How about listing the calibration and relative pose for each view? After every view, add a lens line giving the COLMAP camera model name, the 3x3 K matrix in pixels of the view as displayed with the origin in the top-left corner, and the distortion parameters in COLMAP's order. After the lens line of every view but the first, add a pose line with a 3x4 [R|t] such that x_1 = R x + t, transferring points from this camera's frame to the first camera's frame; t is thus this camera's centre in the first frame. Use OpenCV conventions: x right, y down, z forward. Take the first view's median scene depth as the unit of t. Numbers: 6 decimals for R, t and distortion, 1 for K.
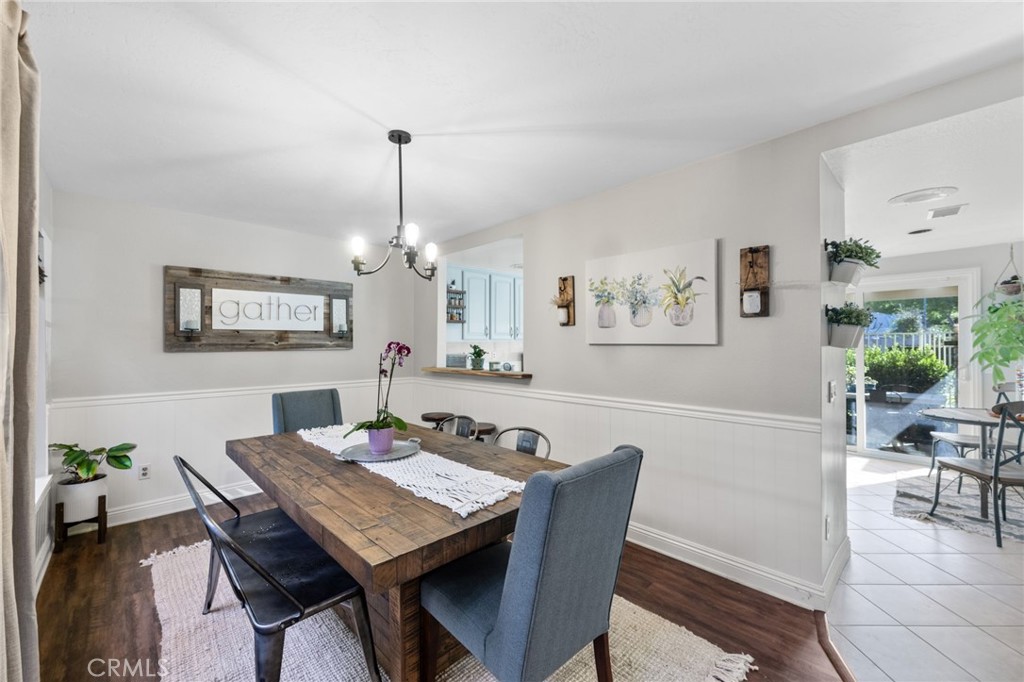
lens RADIAL K [[410.1, 0, 511.1], [0, 410.1, 341.0], [0, 0, 1]] dist [-0.004146, -0.000171]
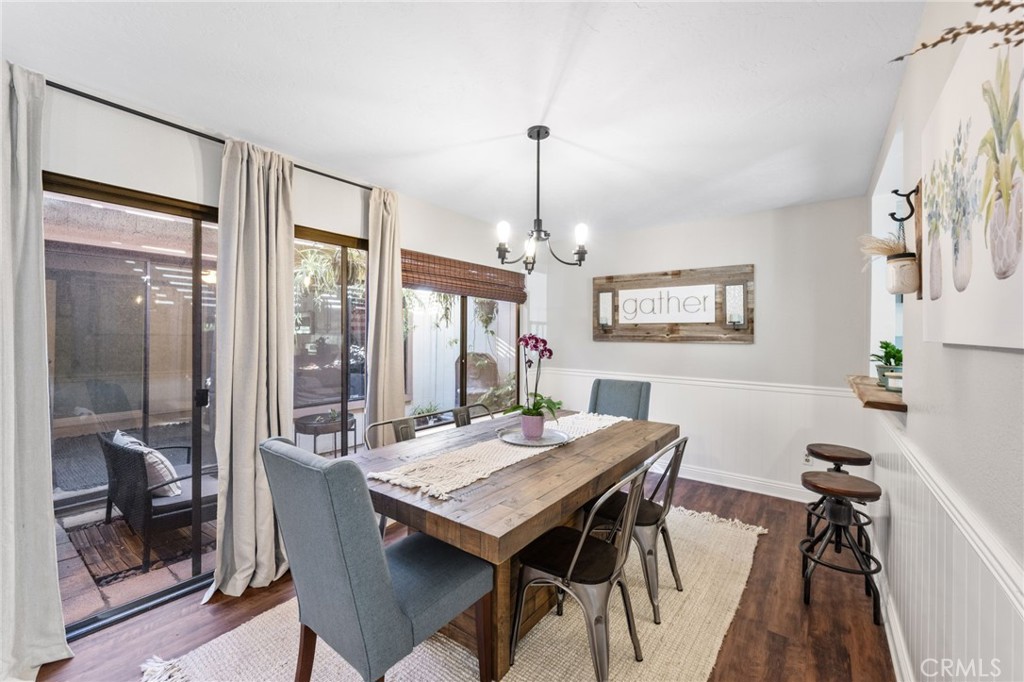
lens RADIAL K [[410.1, 0, 501.3], [0, 410.1, 339.1], [0, 0, 1]] dist [-0.004146, -0.000171]
pose [[0.153275, 0.016509, -0.988046, 0.531017], [-0.002323, 0.999864, 0.016346, -0.001664], [0.988181, -0.000210, 0.153293, 0.556947]]
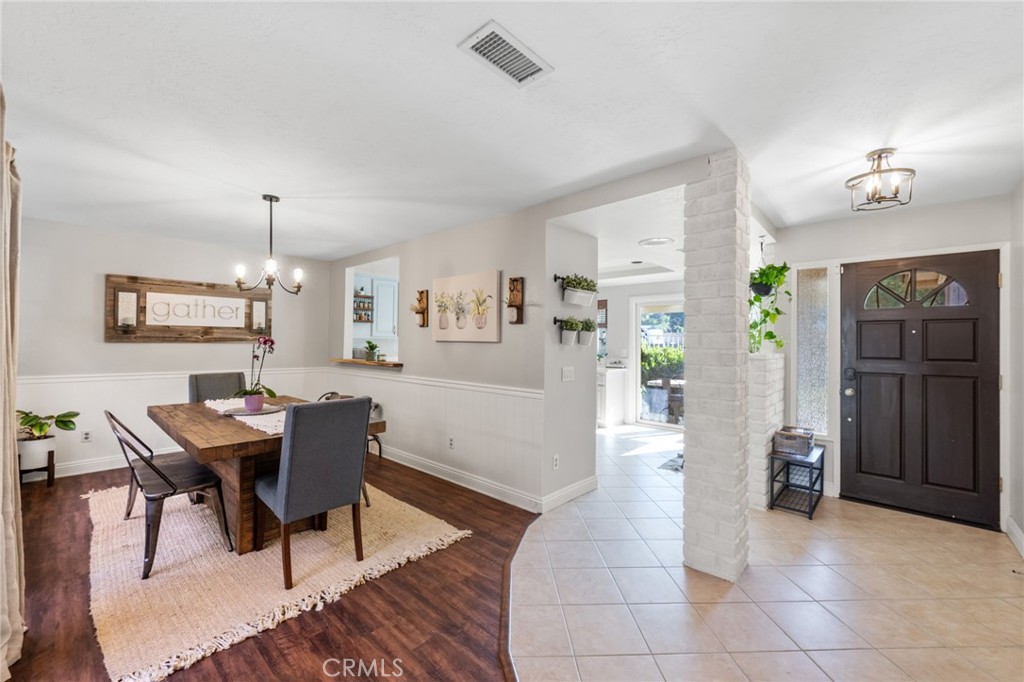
lens RADIAL K [[410.1, 0, 509.9], [0, 410.1, 338.4], [0, 0, 1]] dist [-0.004146, -0.000171]
pose [[0.998016, 0.015311, 0.061073, 0.372498], [-0.015176, 0.999881, -0.002678, -0.000697], [-0.061107, 0.001746, 0.998130, -0.387298]]
